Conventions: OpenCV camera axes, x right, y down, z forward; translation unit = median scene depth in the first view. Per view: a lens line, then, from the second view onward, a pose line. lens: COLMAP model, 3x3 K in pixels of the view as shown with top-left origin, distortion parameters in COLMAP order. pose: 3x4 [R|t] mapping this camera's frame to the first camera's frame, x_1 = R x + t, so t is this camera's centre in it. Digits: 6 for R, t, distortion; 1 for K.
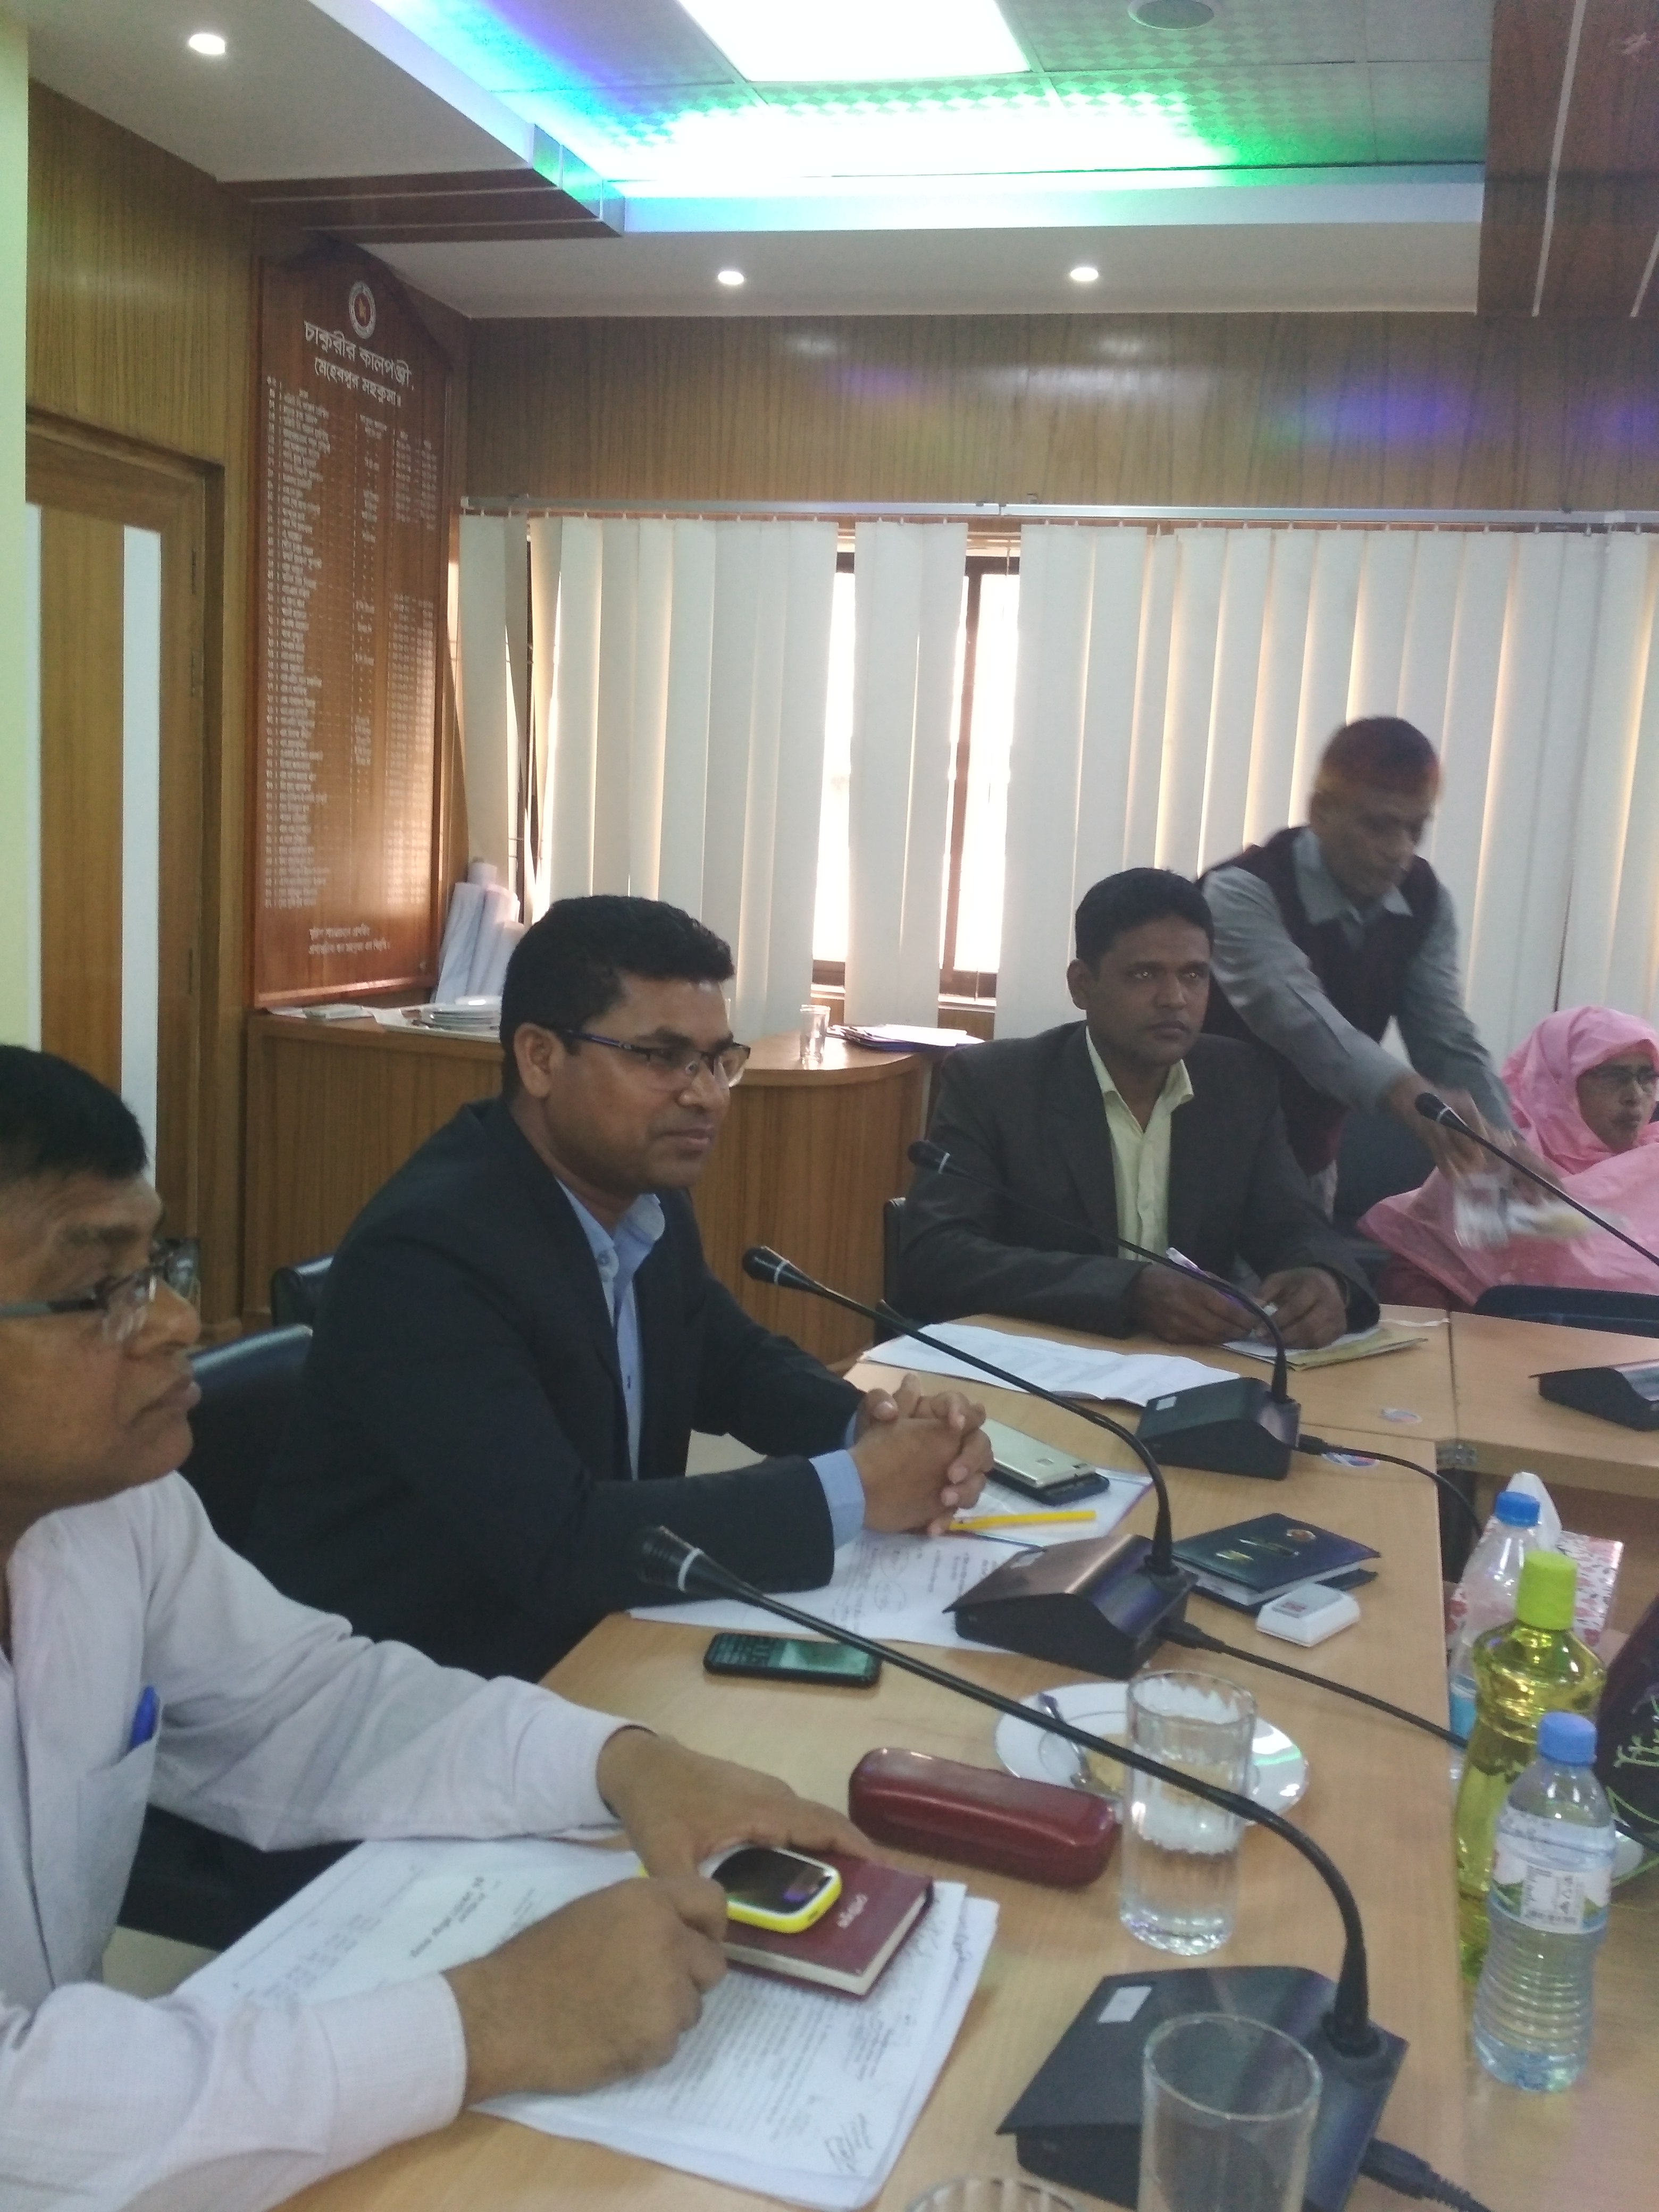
lens RADIAL K [[2023.0, 0, 824.0], [0, 2023.0, 1189.6], [0, 0, 1]] dist [0.088701, -0.172913]
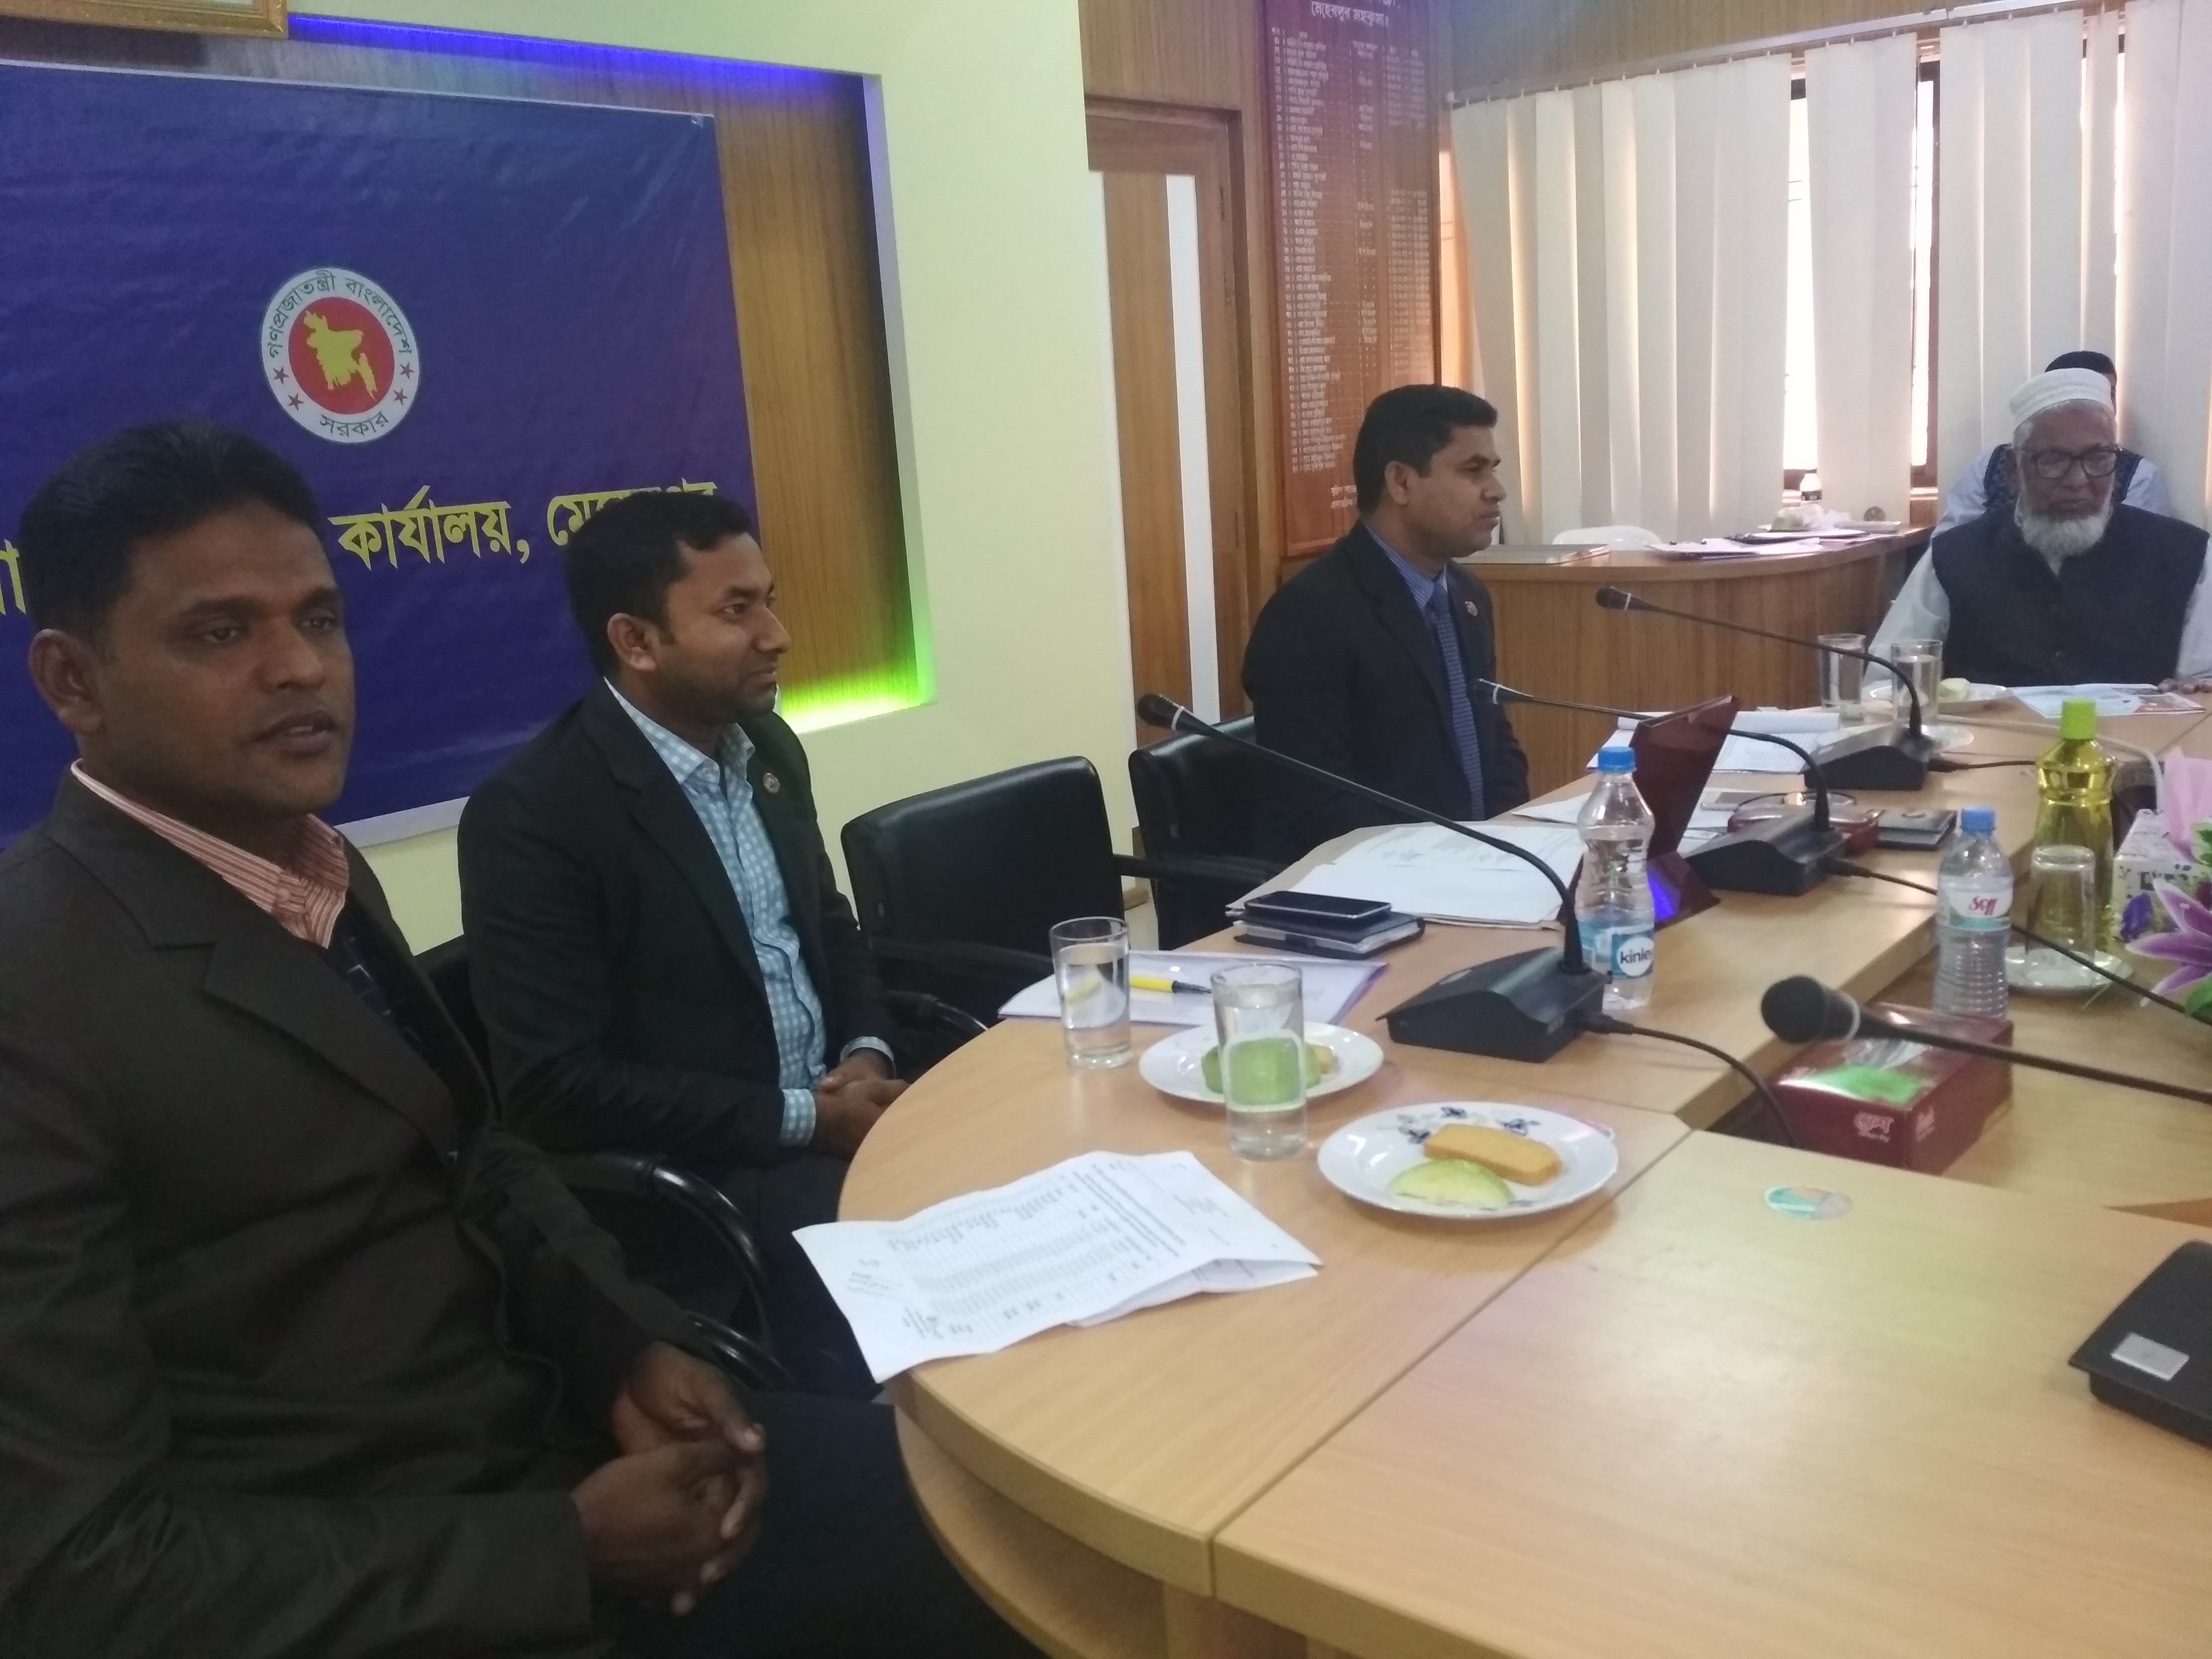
lens RADIAL K [[2007.3, 0, 1136.7], [0, 2007.3, 897.9], [0, 0, 1]] dist [0.095087, -0.178268]
pose [[0.927644, -0.032296, -0.372068, 0.079410], [0.055623, 0.997090, 0.052130, 0.047030], [0.369302, -0.069054, 0.926741, -0.170279]]
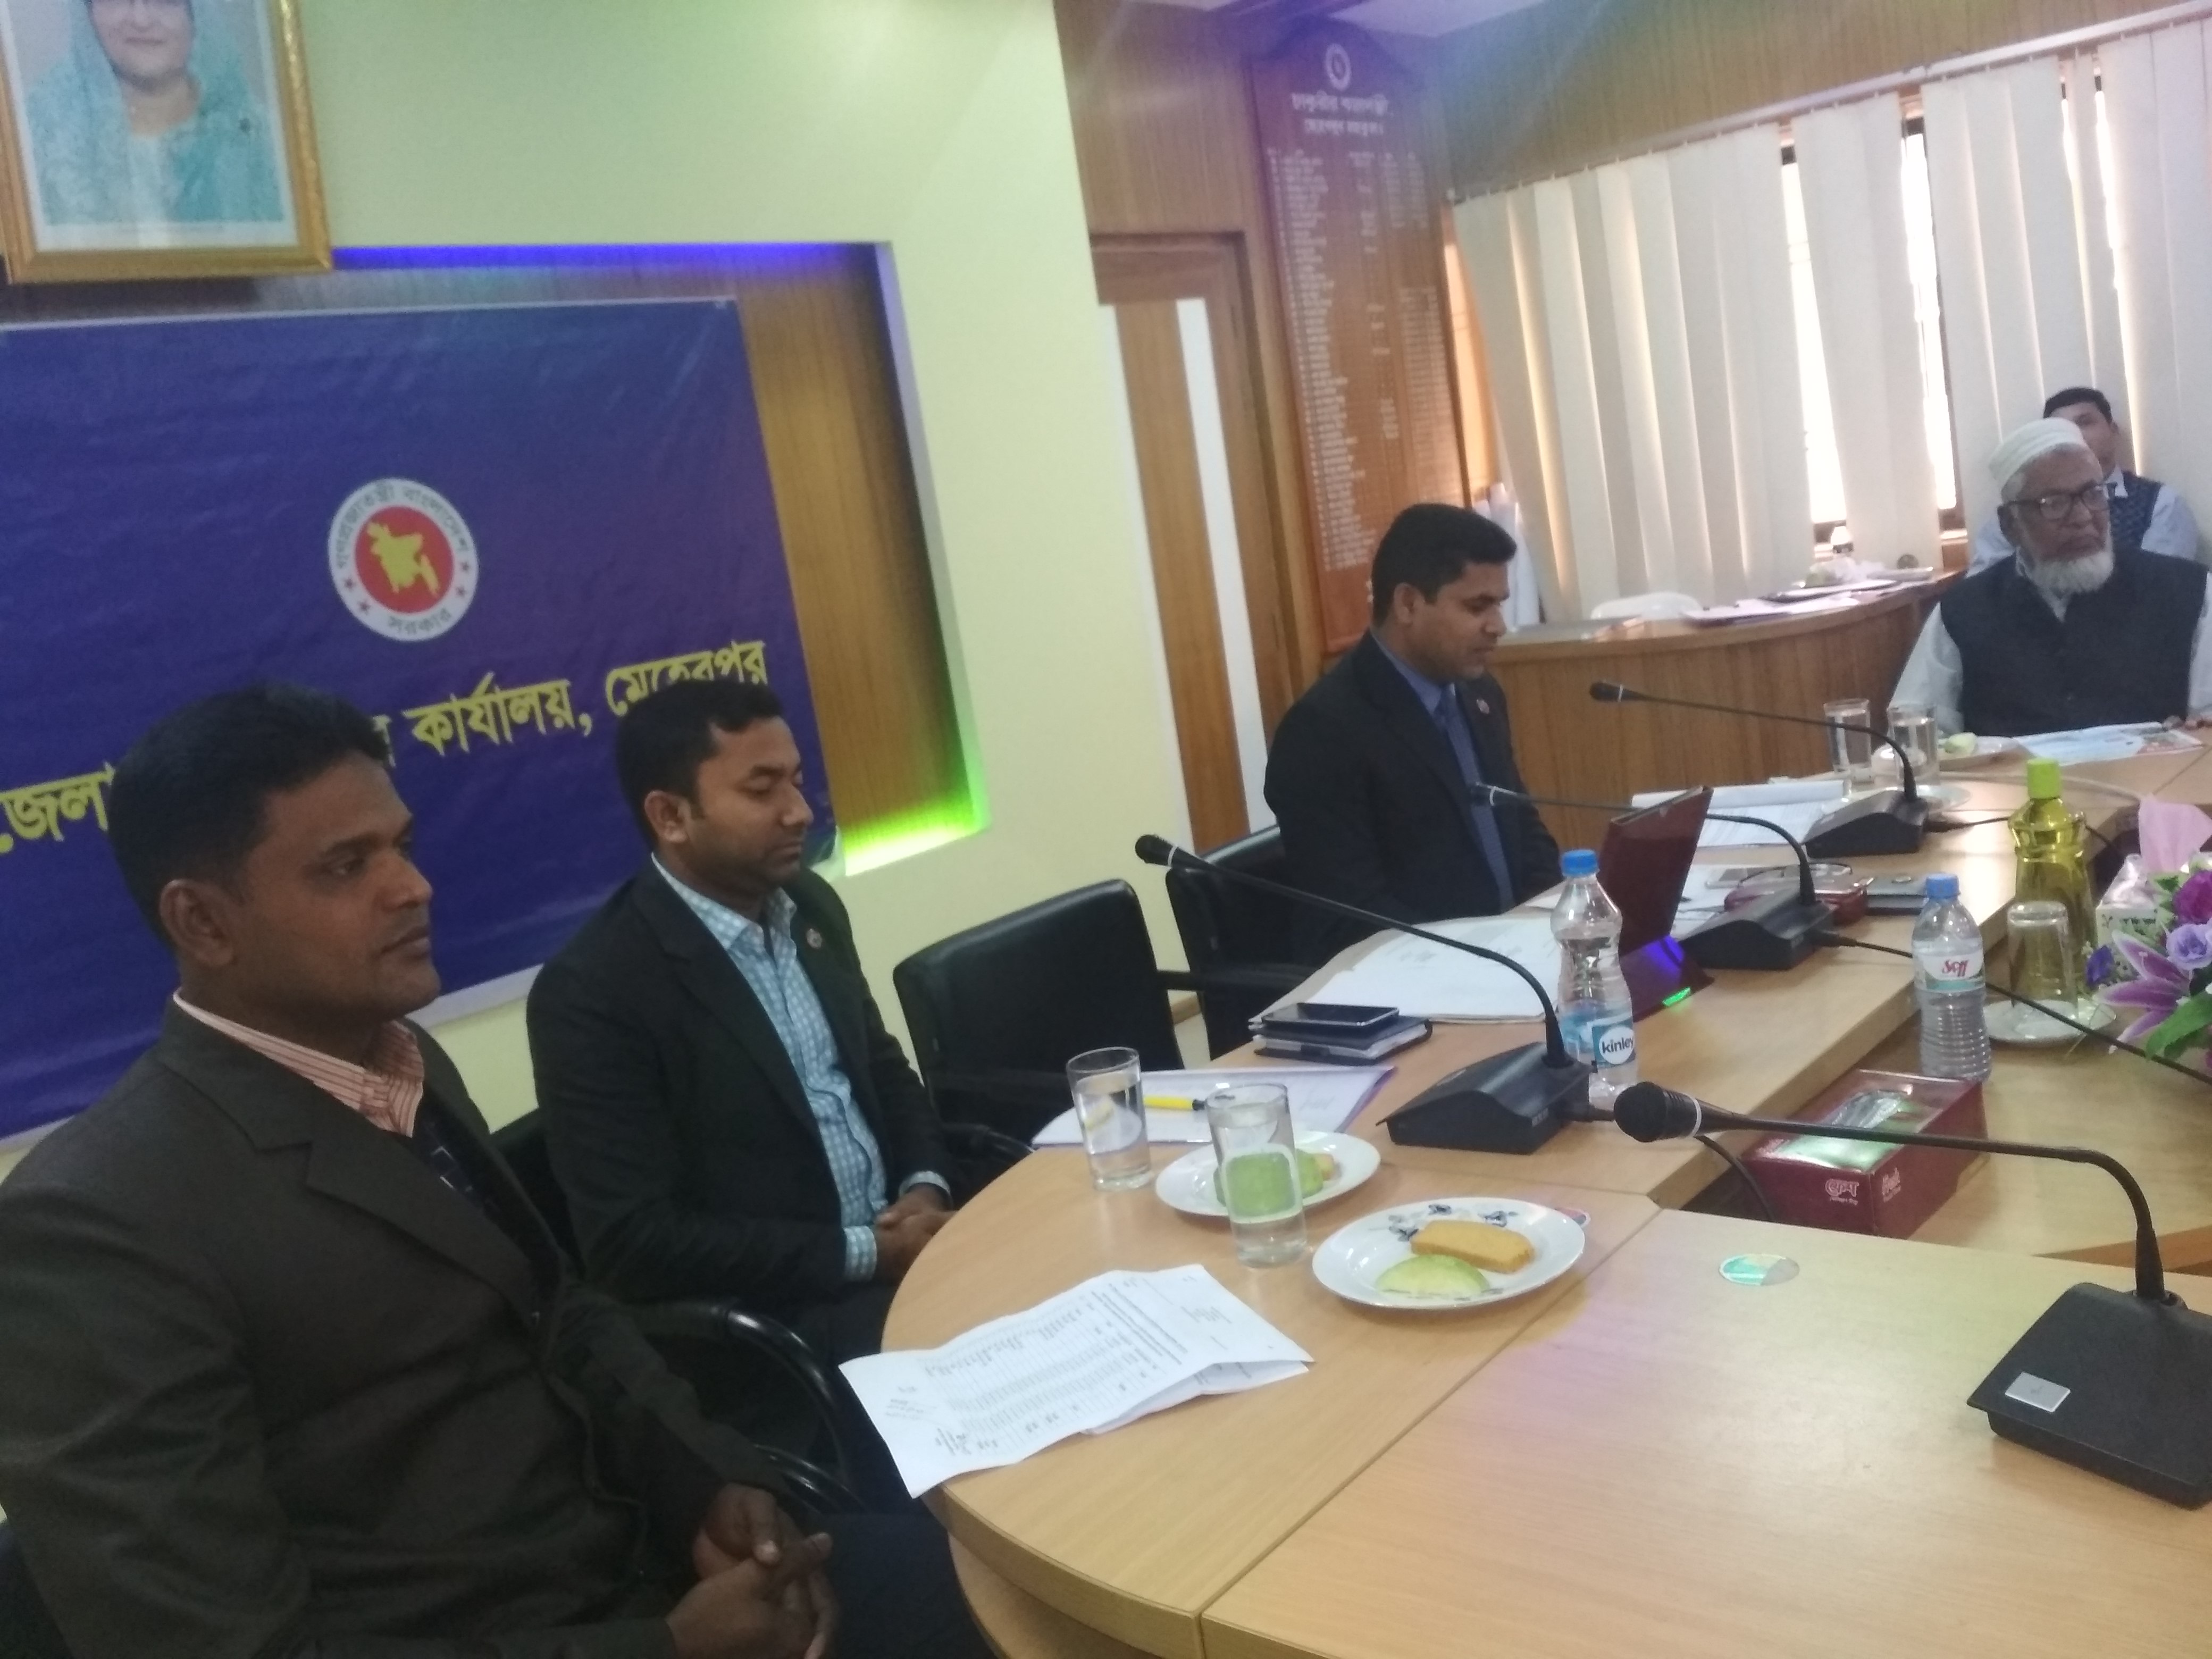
lens RADIAL K [[2013.6, 0, 1105.6], [0, 2013.6, 907.5], [0, 0, 1]] dist [0.068101, -0.142952]
pose [[0.898640, -0.126786, -0.419967, 0.094148], [0.140035, 0.990146, 0.000725, 0.043855], [0.415737, -0.059462, 0.907539, -0.181706]]
